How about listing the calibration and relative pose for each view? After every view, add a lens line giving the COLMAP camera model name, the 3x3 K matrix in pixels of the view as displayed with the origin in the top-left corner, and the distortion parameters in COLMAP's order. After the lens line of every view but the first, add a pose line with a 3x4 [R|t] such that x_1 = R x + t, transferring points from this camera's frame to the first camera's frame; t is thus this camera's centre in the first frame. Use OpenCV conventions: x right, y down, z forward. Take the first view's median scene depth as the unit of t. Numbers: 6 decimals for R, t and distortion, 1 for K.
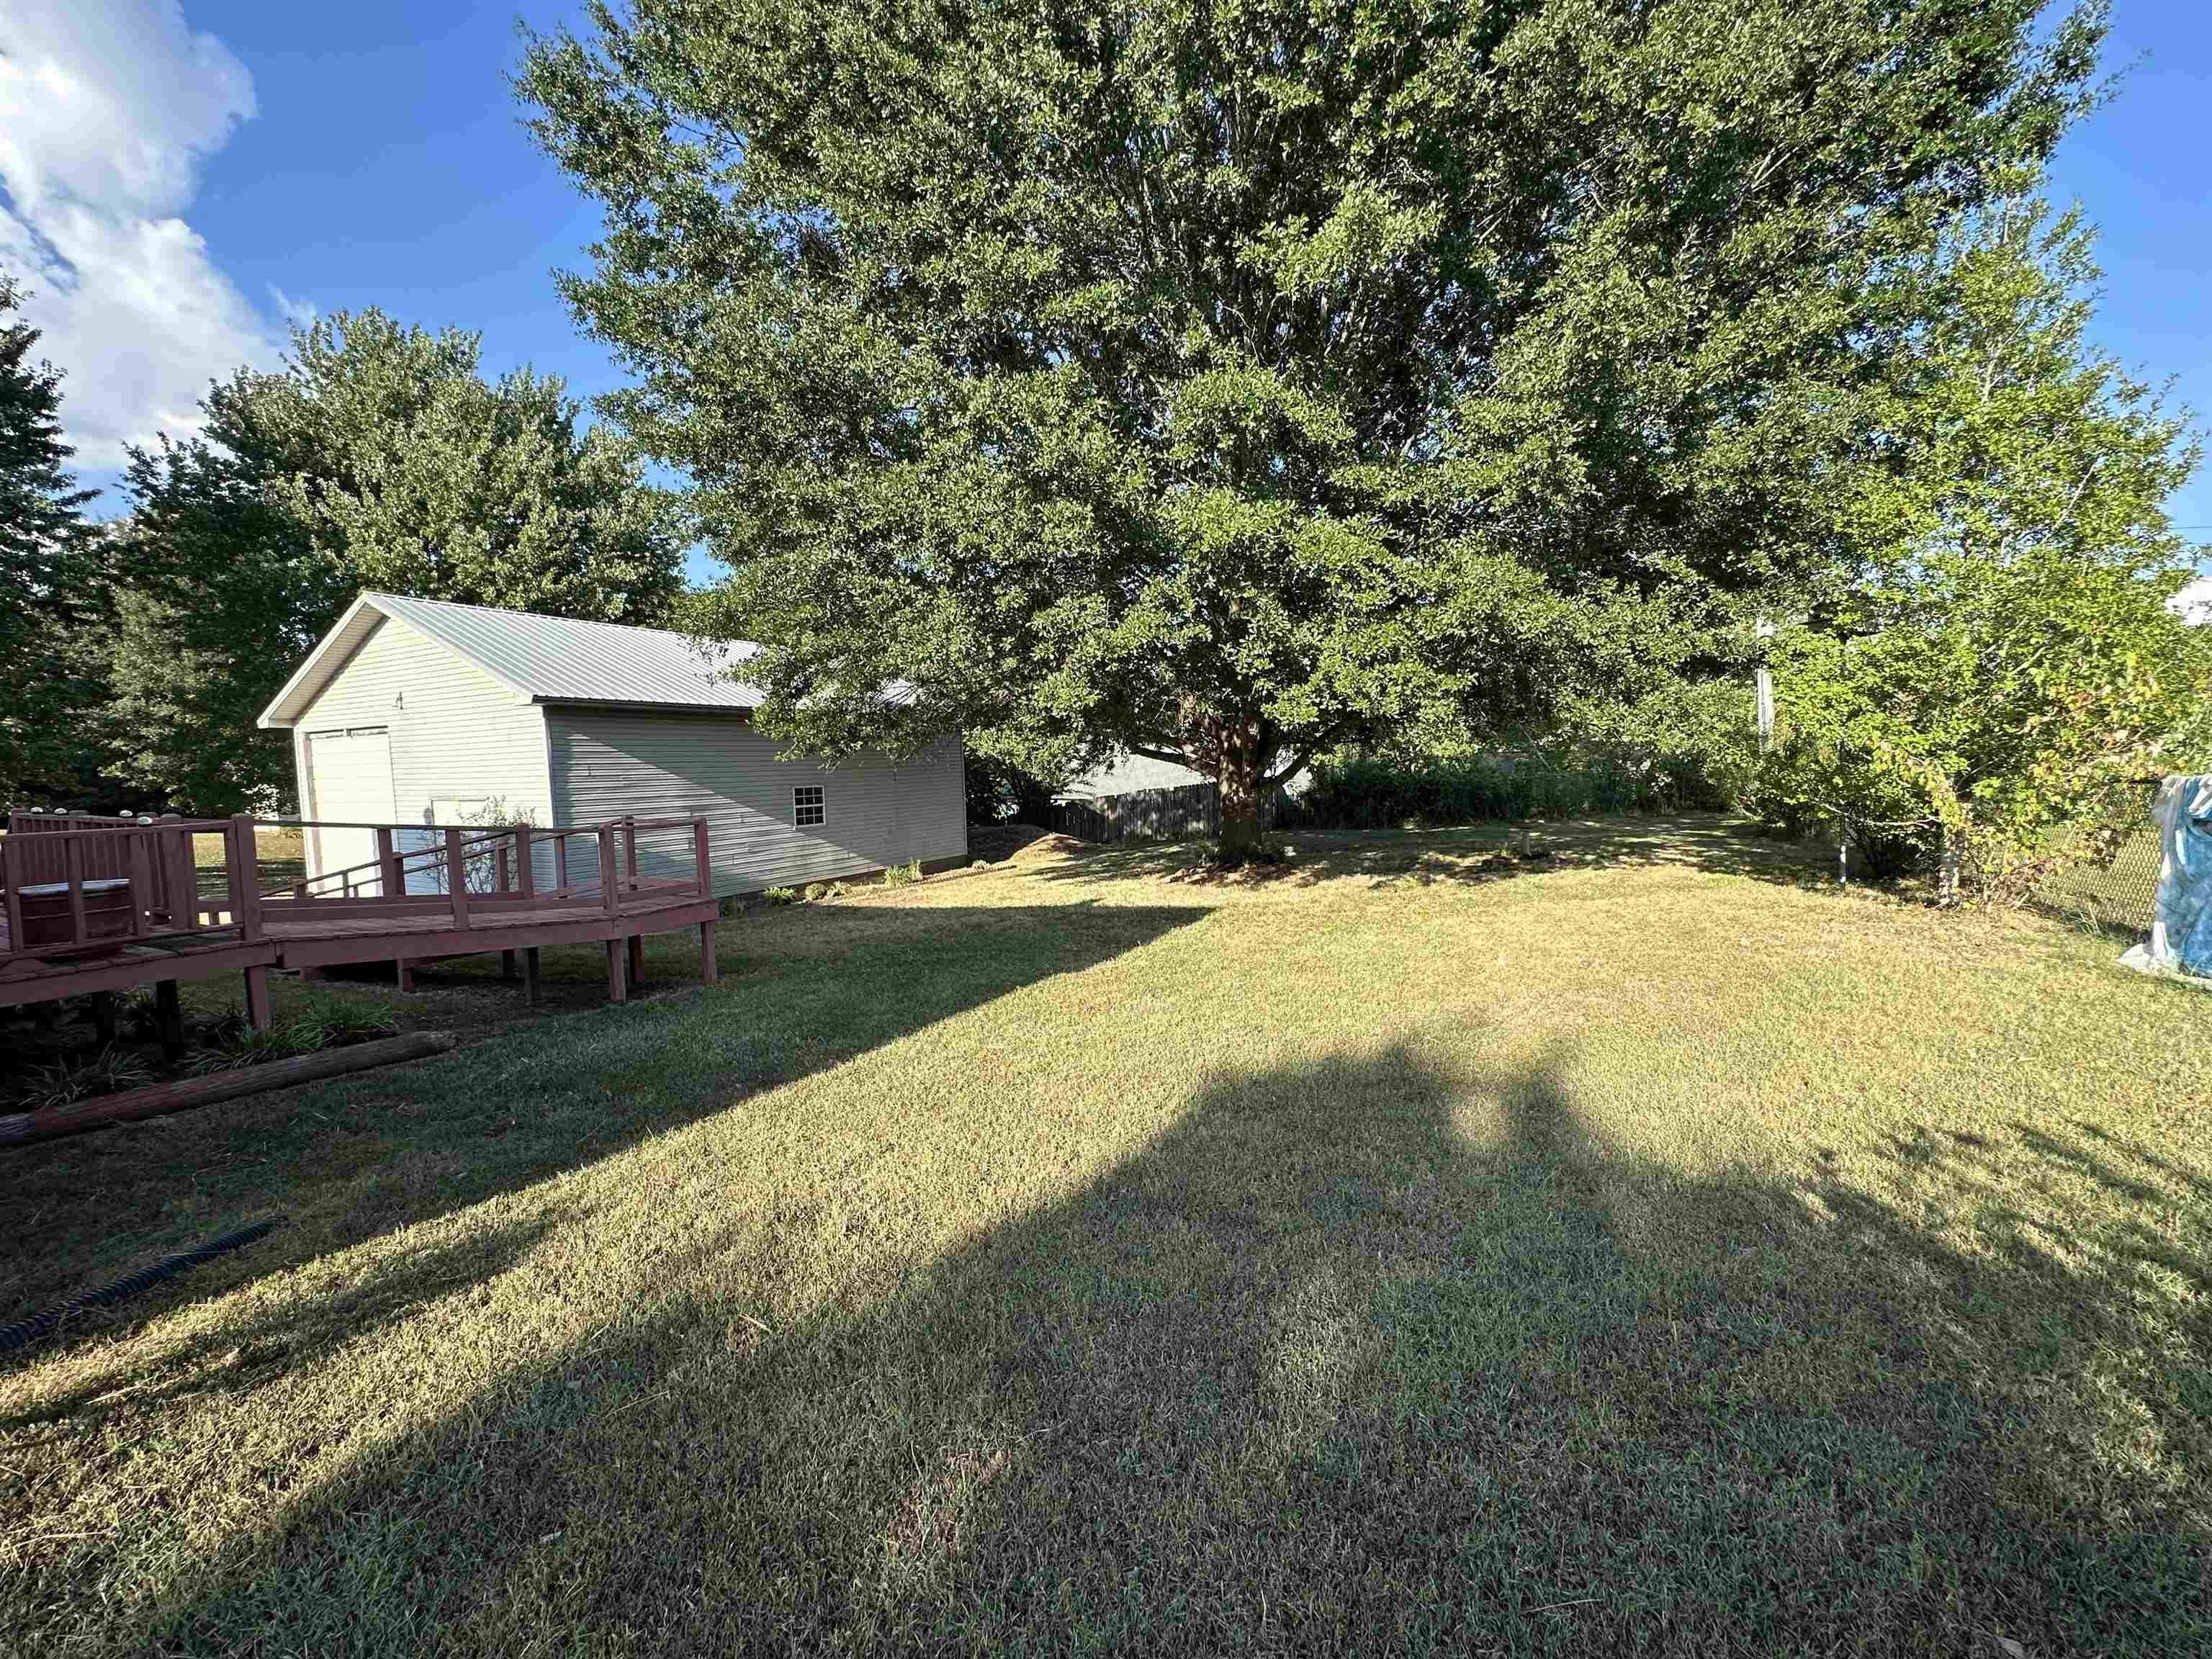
lens RADIAL K [[883.4, 0, 1109.6], [0, 883.4, 826.1], [0, 0, 1]] dist [-0.005112, 0.001521]
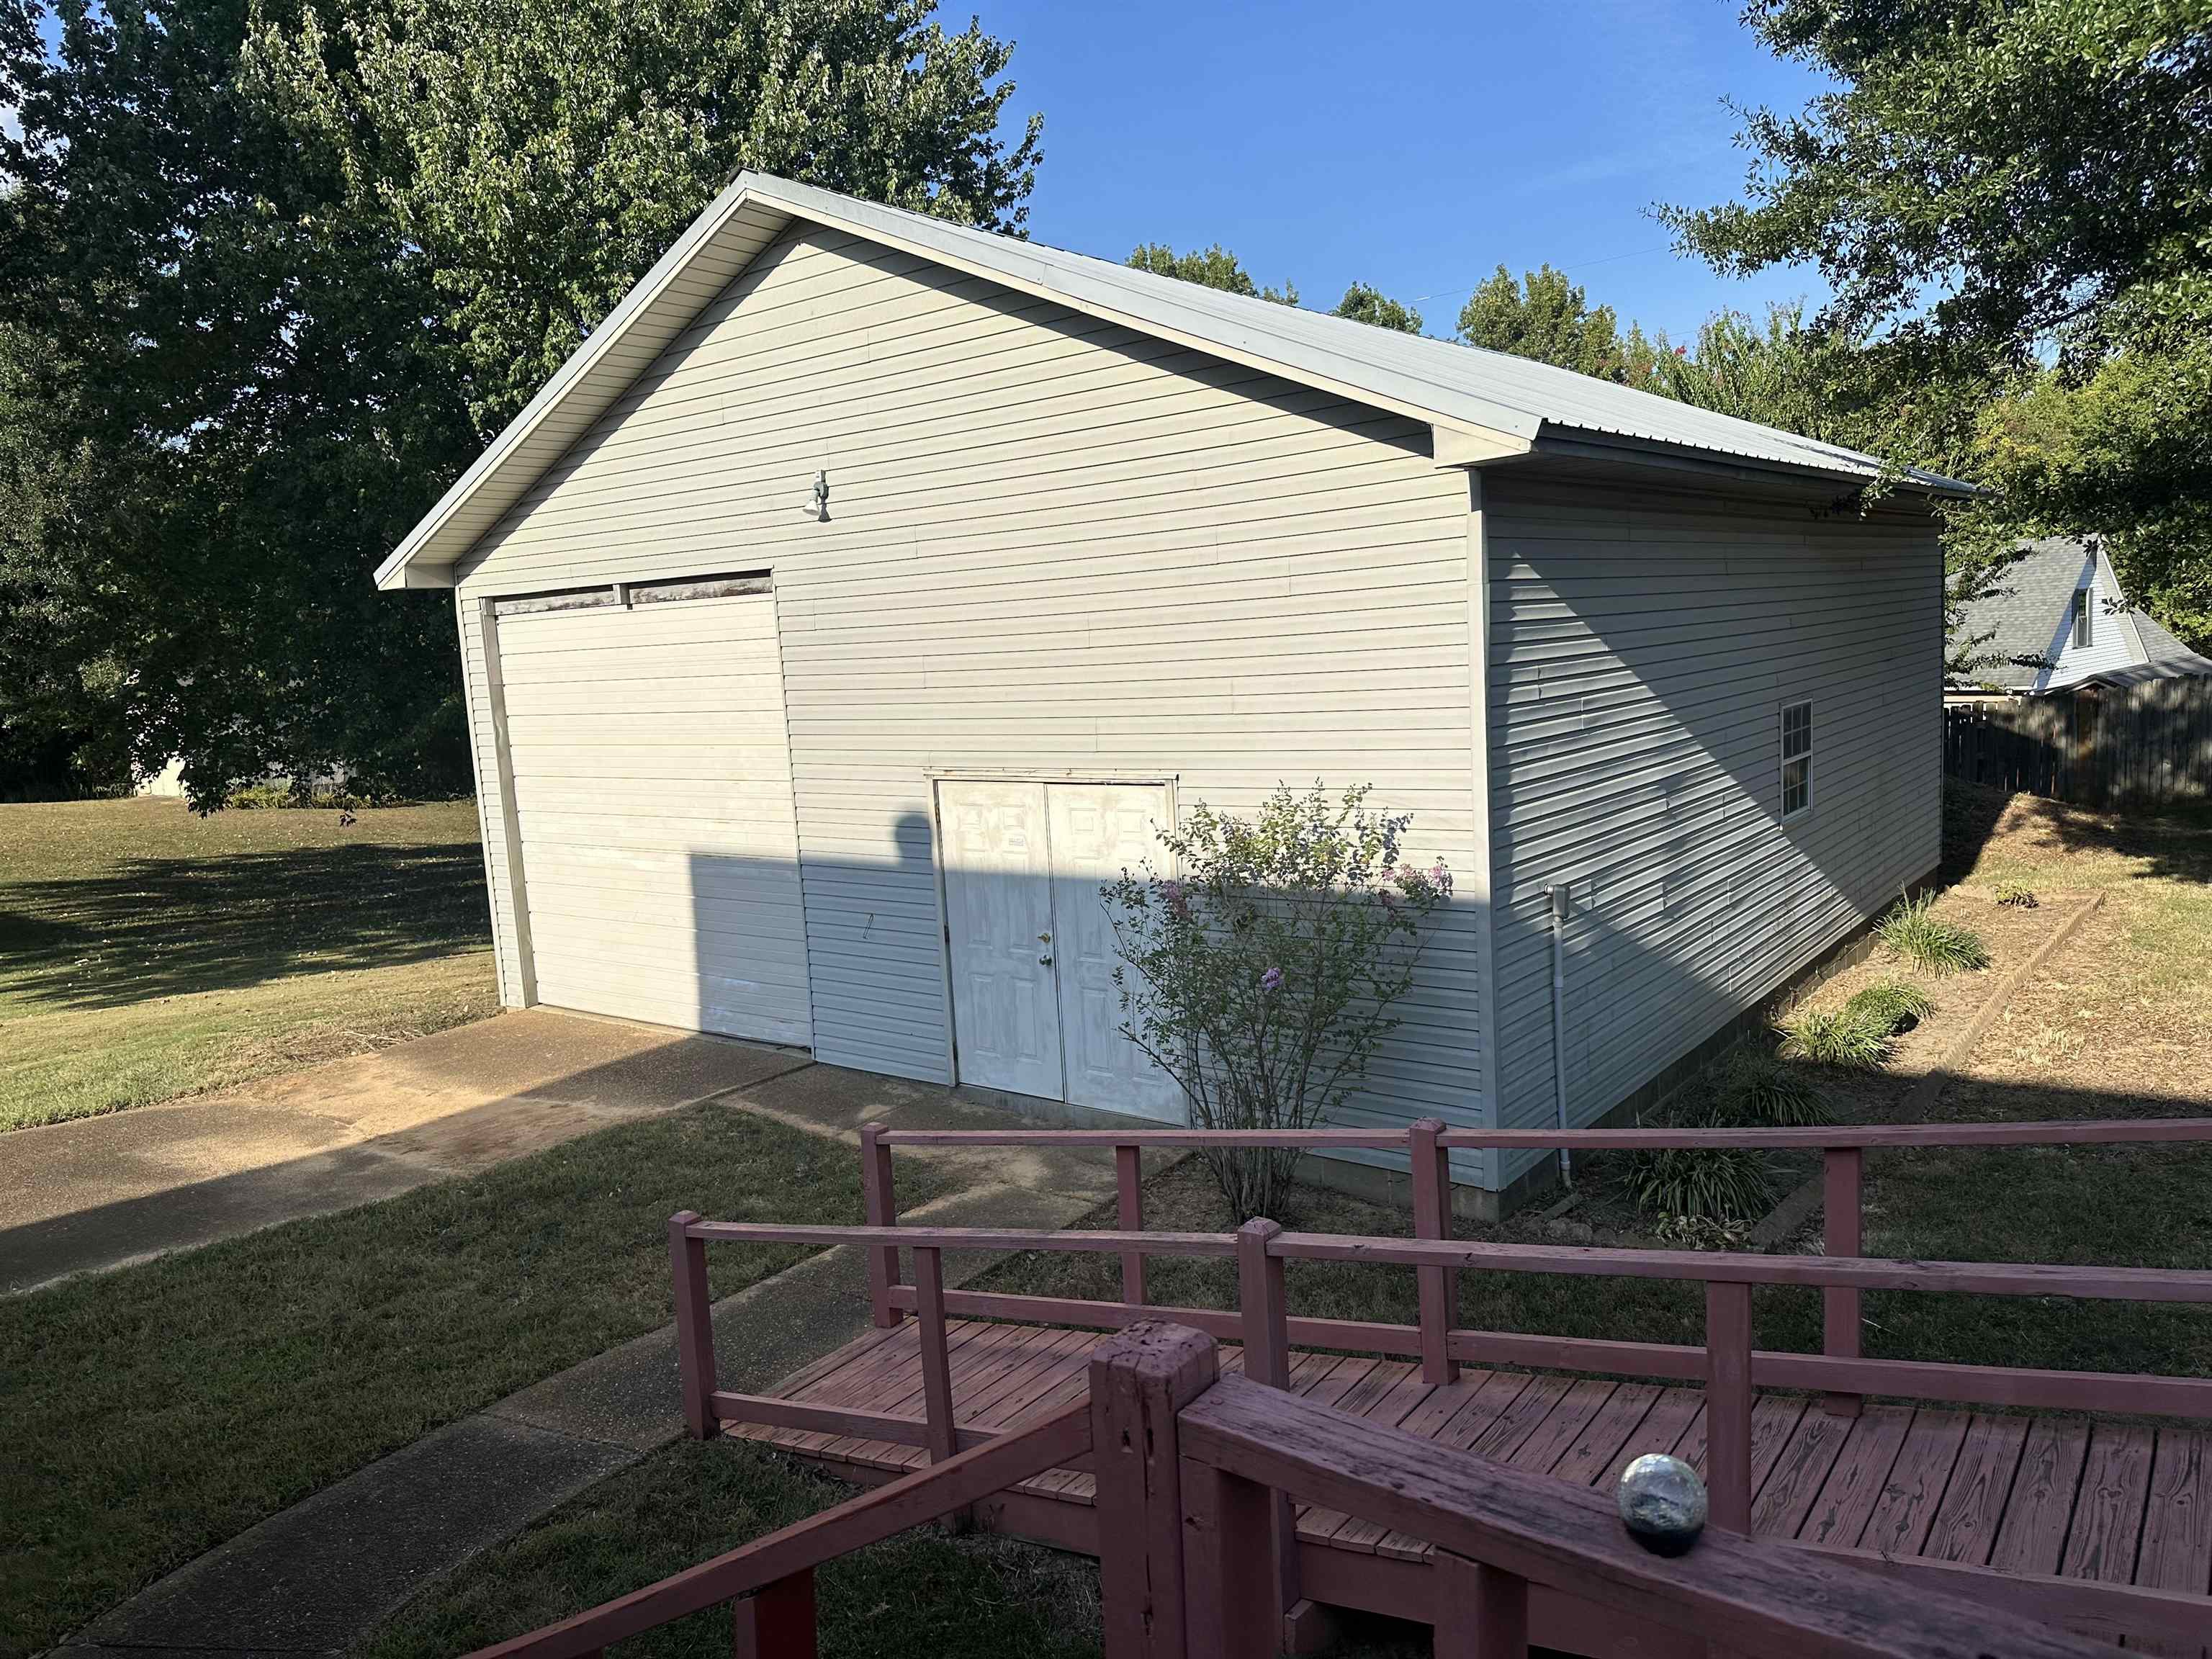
lens RADIAL K [[1569.8, 0, 1086.8], [0, 1569.8, 849.7], [0, 0, 1]] dist [-0.005737, -0.001924]
pose [[0.983378, -0.003557, -0.181533, -0.401334], [0.016062, 0.997592, 0.067465, -0.028720], [0.180856, -0.069259, 0.981068, 0.273906]]
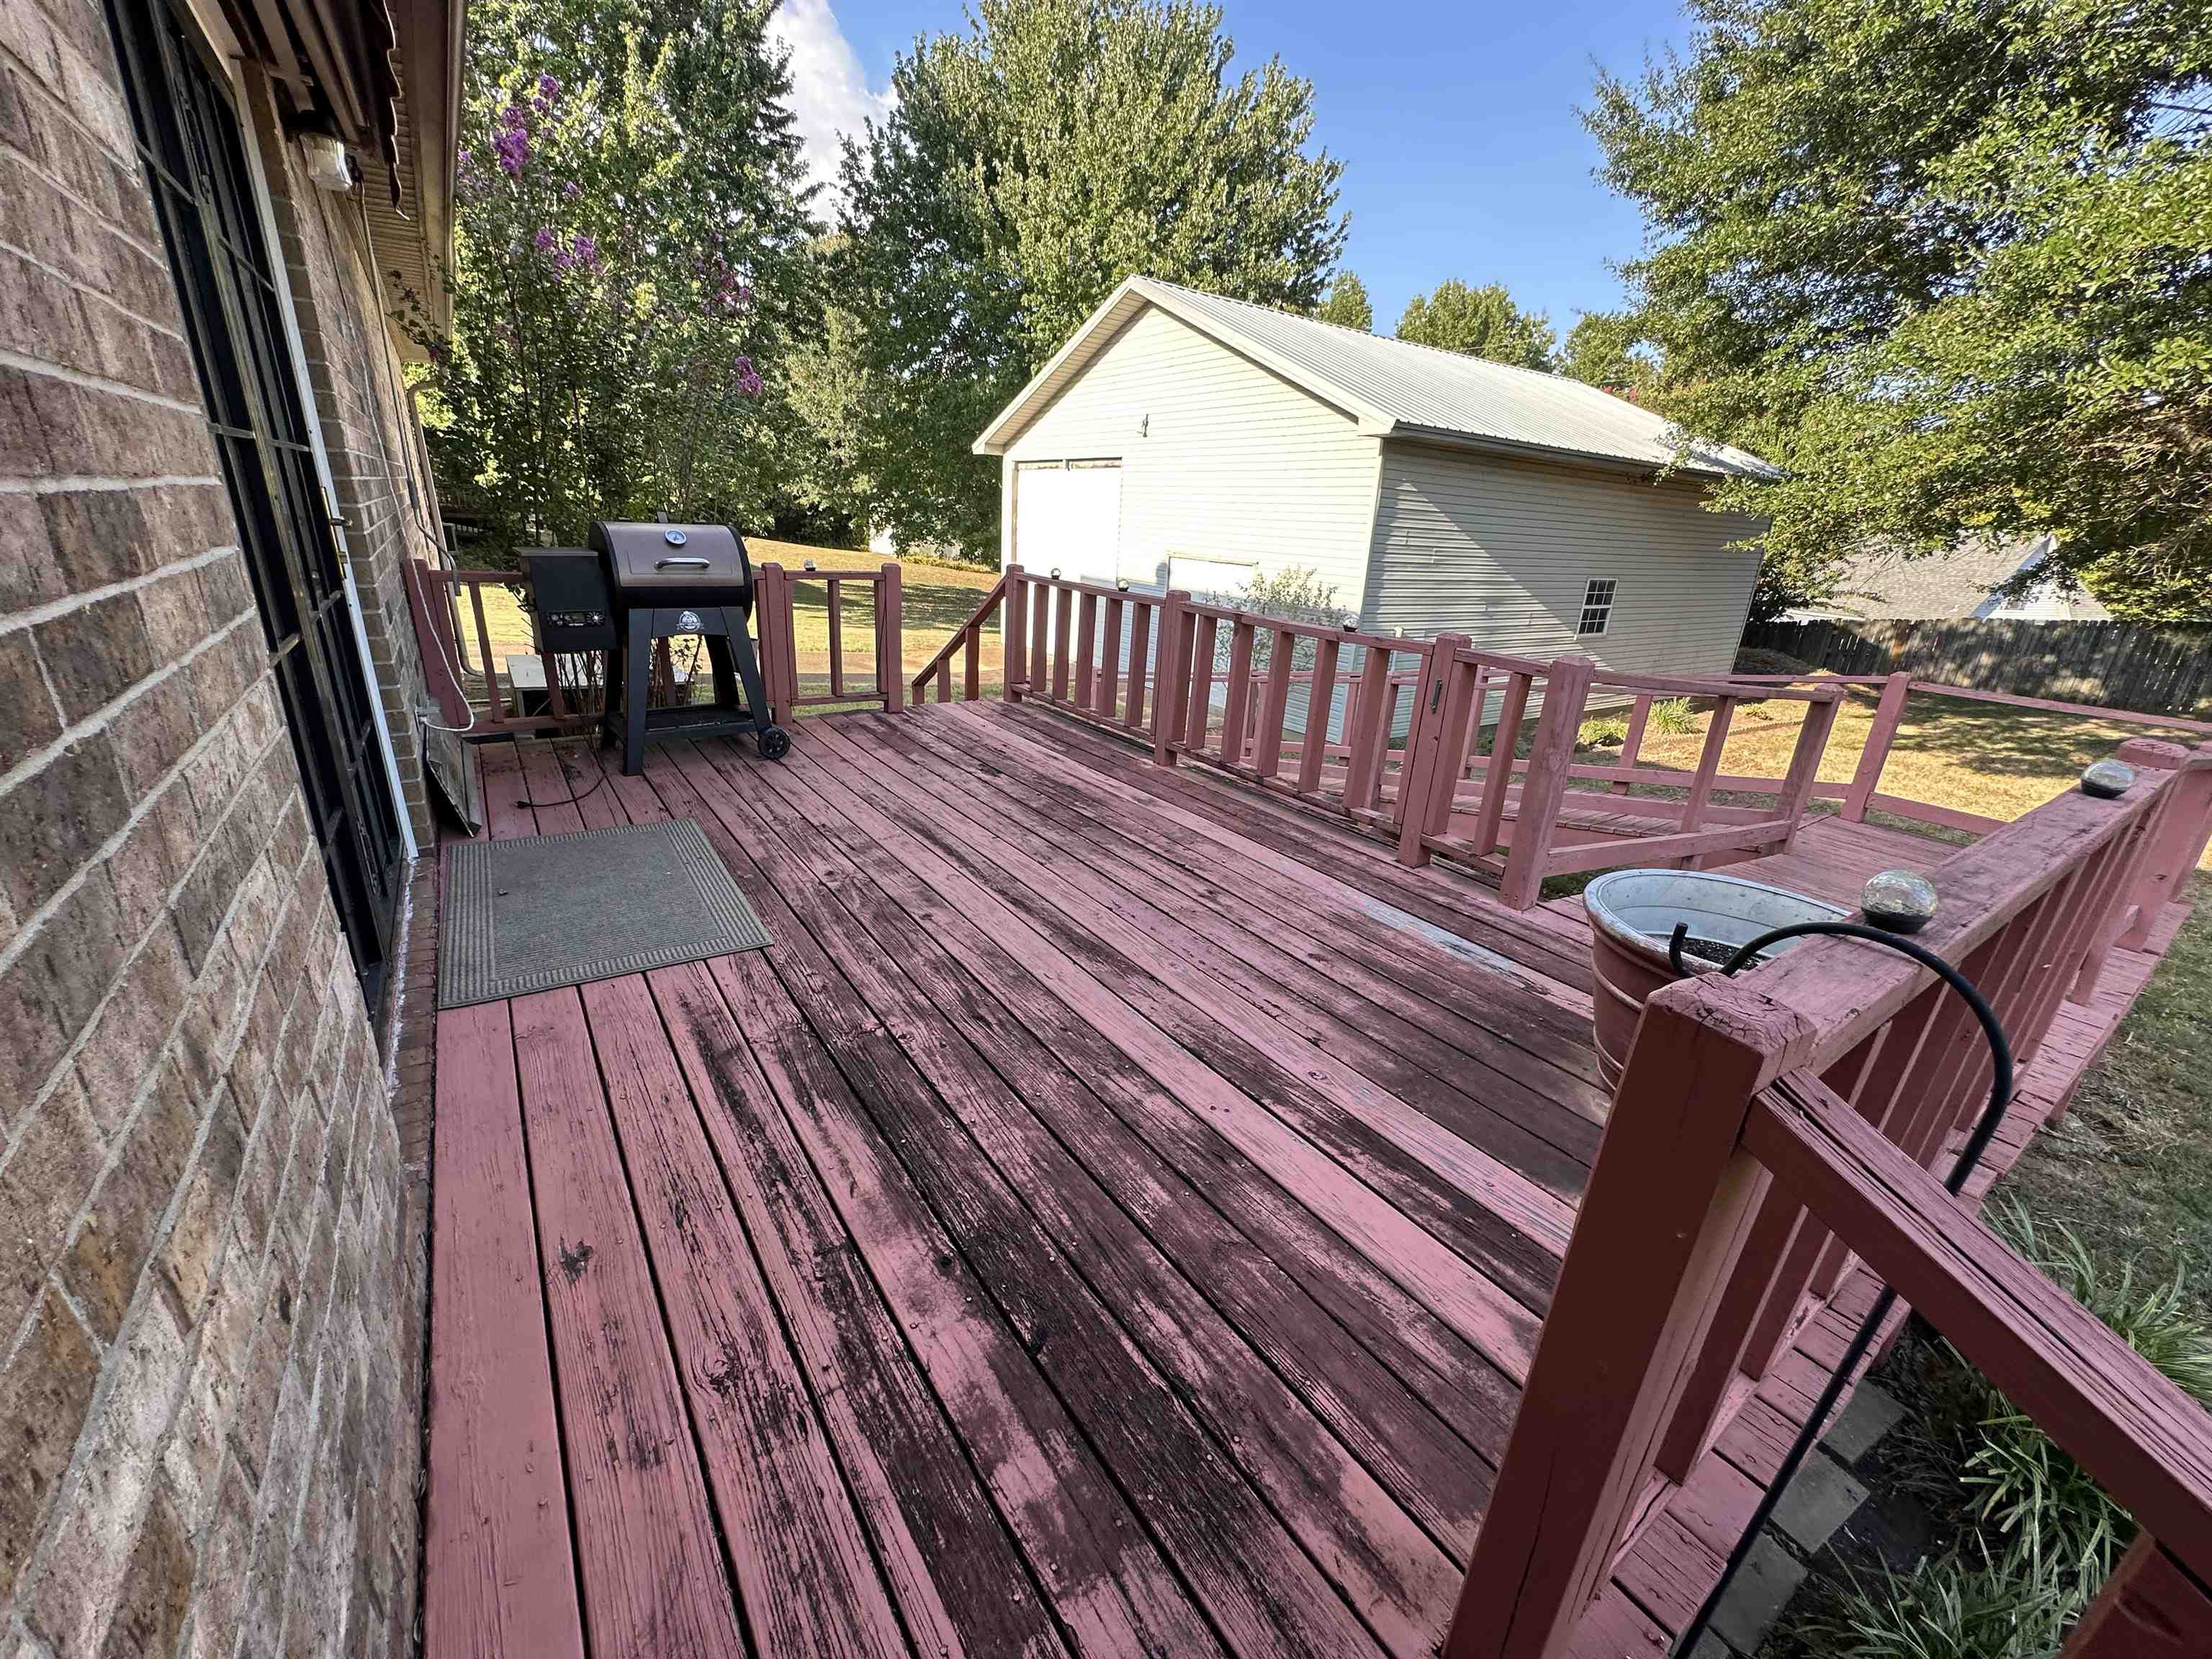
lens RADIAL K [[883.4, 0, 1112.8], [0, 883.4, 818.5], [0, 0, 1]] dist [-0.005112, 0.001521]
pose [[0.885212, 0.215489, -0.412267, -0.284007], [-0.105978, 0.956351, 0.272325, -0.009816], [0.452955, -0.197374, 0.869411, 0.141493]]
